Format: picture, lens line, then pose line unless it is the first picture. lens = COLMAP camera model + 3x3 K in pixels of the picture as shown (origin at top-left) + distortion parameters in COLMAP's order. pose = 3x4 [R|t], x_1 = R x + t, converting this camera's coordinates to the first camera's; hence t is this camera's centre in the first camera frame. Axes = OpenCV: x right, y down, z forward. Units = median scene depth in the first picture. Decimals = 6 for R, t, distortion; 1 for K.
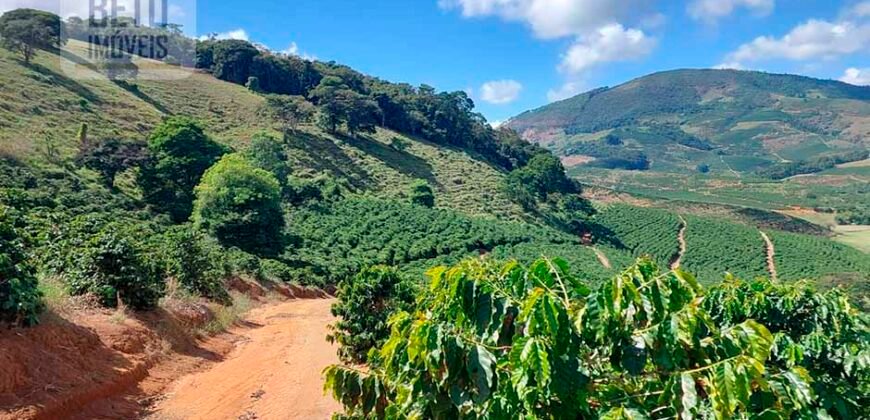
lens RADIAL K [[593.5, 0, 411.3], [0, 593.5, 204.1], [0, 0, 1]] dist [0.080021, -0.080798]
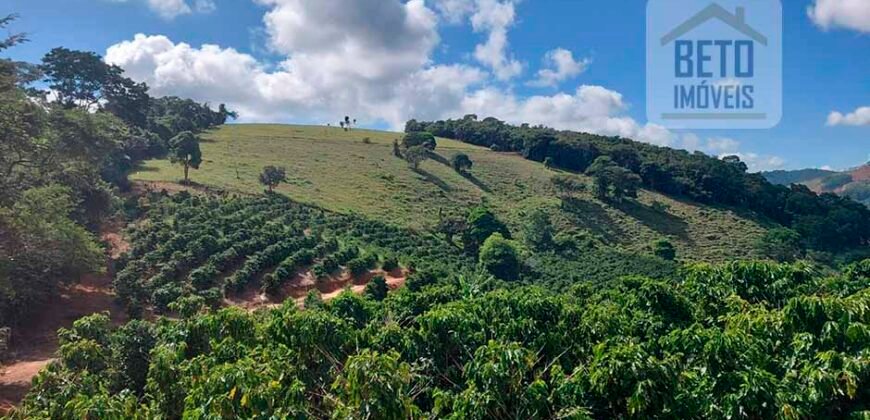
lens RADIAL K [[593.5, 0, 427.0], [0, 593.5, 202.9], [0, 0, 1]] dist [0.080021, -0.080798]
pose [[0.865487, 0.004441, -0.500911, 0.152549], [-0.036543, 0.997856, -0.054295, -0.016811], [0.499596, 0.065296, 0.863794, -0.273143]]
